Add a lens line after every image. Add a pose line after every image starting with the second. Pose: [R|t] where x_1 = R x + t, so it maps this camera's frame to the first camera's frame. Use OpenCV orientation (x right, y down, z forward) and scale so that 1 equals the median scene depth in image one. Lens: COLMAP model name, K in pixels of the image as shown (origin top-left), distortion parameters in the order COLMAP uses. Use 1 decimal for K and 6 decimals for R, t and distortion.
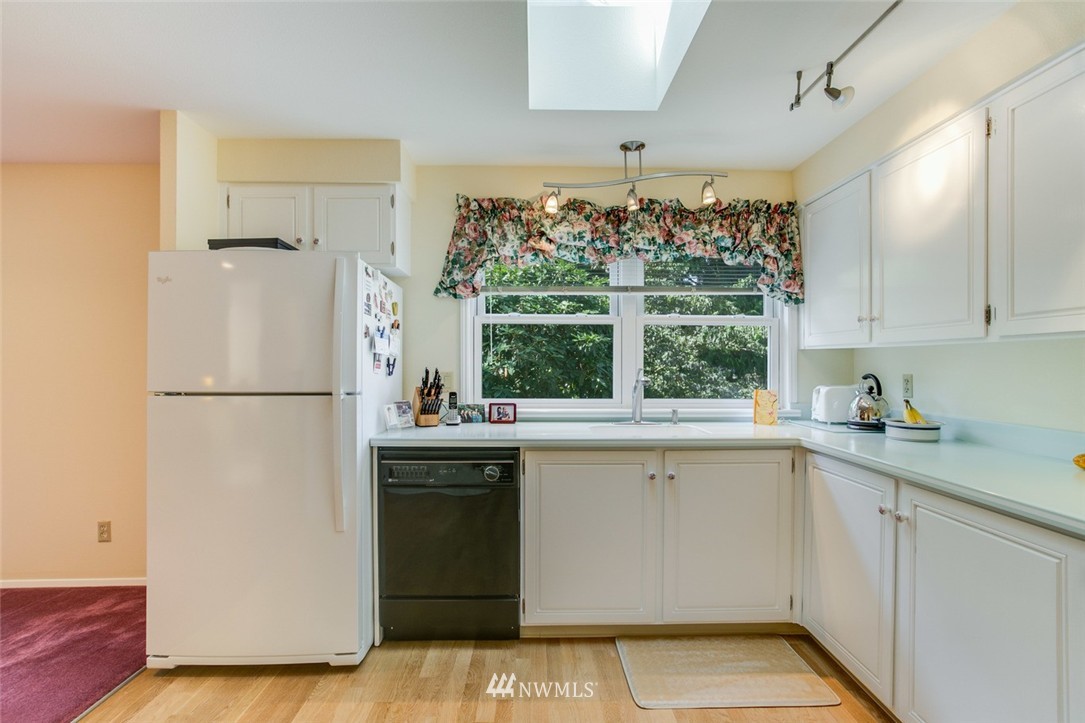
lens RADIAL K [[539.0, 0, 542.2], [0, 539.0, 364.8], [0, 0, 1]] dist [-0.068042, 0.052274]
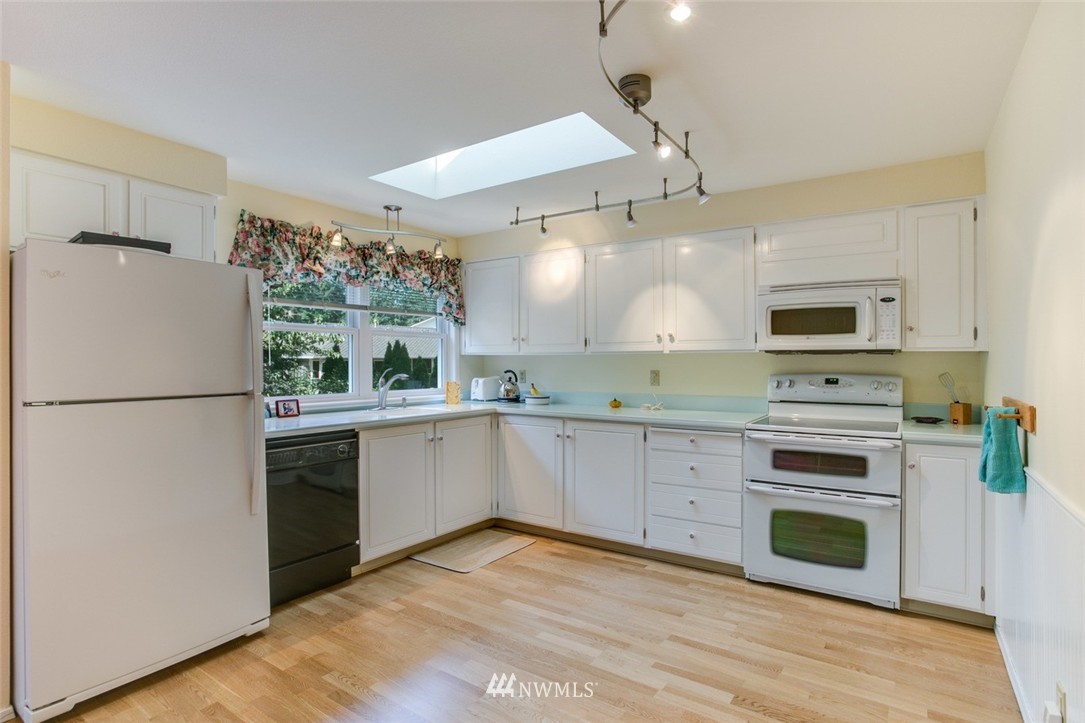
lens RADIAL K [[539.0, 0, 542.2], [0, 539.0, 364.8], [0, 0, 1]] dist [-0.068042, 0.052274]
pose [[0.595455, -0.006612, 0.803361, -0.666842], [0.006189, 0.999974, 0.003643, -0.005083], [-0.803364, 0.002803, 0.595481, -0.124415]]
